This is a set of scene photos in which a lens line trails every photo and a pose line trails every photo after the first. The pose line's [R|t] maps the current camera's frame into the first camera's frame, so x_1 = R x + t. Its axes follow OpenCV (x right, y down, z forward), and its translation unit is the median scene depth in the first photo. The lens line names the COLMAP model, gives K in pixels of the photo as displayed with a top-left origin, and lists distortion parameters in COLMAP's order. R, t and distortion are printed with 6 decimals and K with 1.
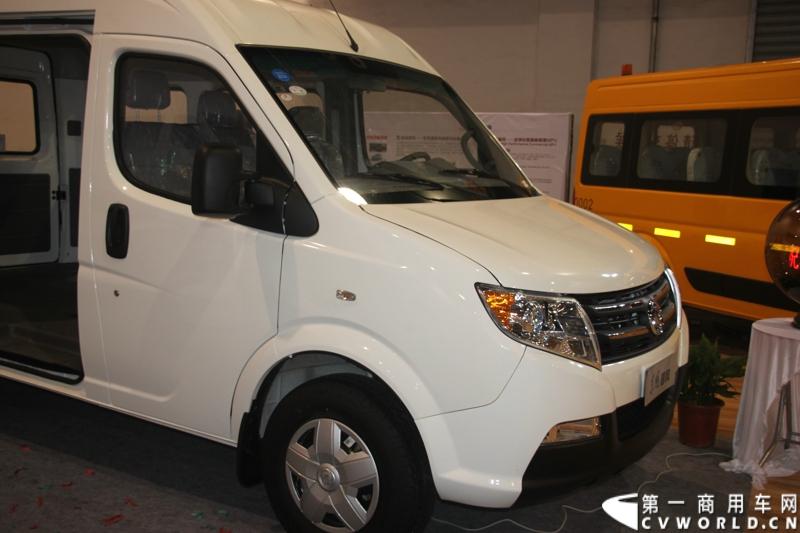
lens RADIAL K [[902.6, 0, 400.0], [0, 902.6, 266.5], [0, 0, 1]] dist [-0.013318, 0.179120]
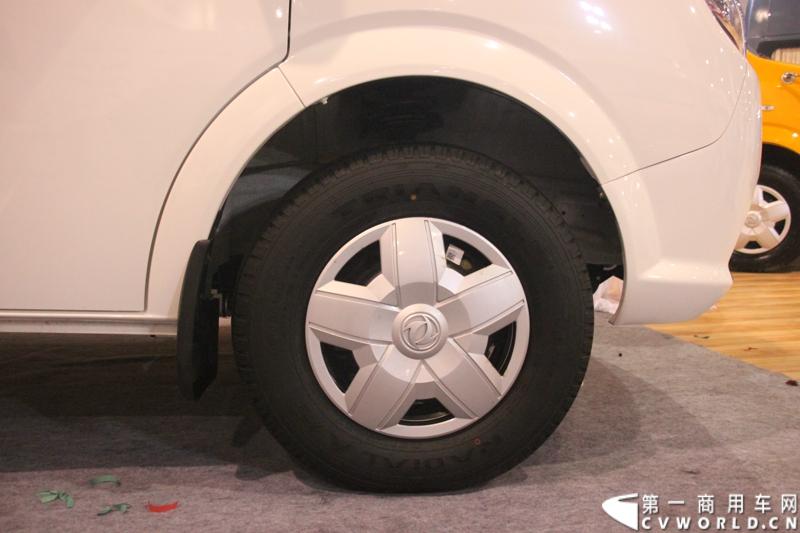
lens RADIAL K [[773.7, 0, 400.0], [0, 773.7, 266.5], [0, 0, 1]] dist [-0.121522, 0.282536]
pose [[0.786587, -0.091386, 0.610680, -0.327484], [0.087351, 0.995510, 0.036461, 0.165128], [-0.611270, 0.024664, 0.791038, 0.601104]]
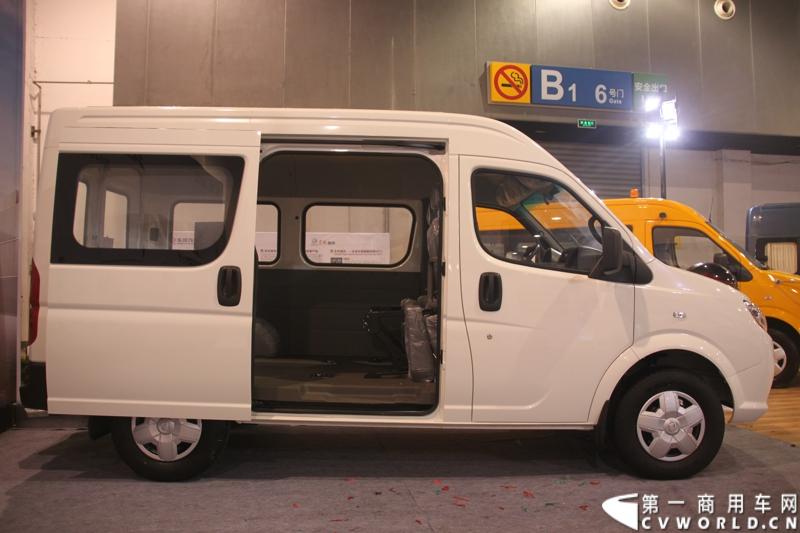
lens RADIAL K [[673.8, 0, 400.0], [0, 673.8, 266.5], [0, 0, 1]] dist [-0.180810, 0.205854]
pose [[0.823744, -0.015821, 0.566741, -1.074712], [0.096444, 0.988952, -0.112571, 0.027241], [-0.558699, 0.147389, 0.816169, 0.233695]]
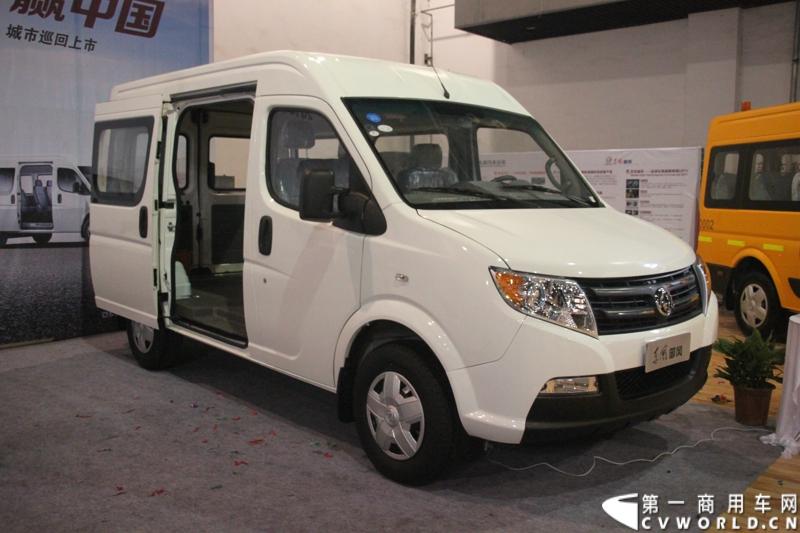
lens RADIAL K [[773.7, 0, 400.0], [0, 773.7, 266.5], [0, 0, 1]] dist [-0.121522, 0.282536]
pose [[0.961787, 0.001215, -0.273795, 0.222058], [-0.010819, 0.999378, -0.033567, 0.047967], [0.273583, 0.035247, 0.961202, -0.084229]]
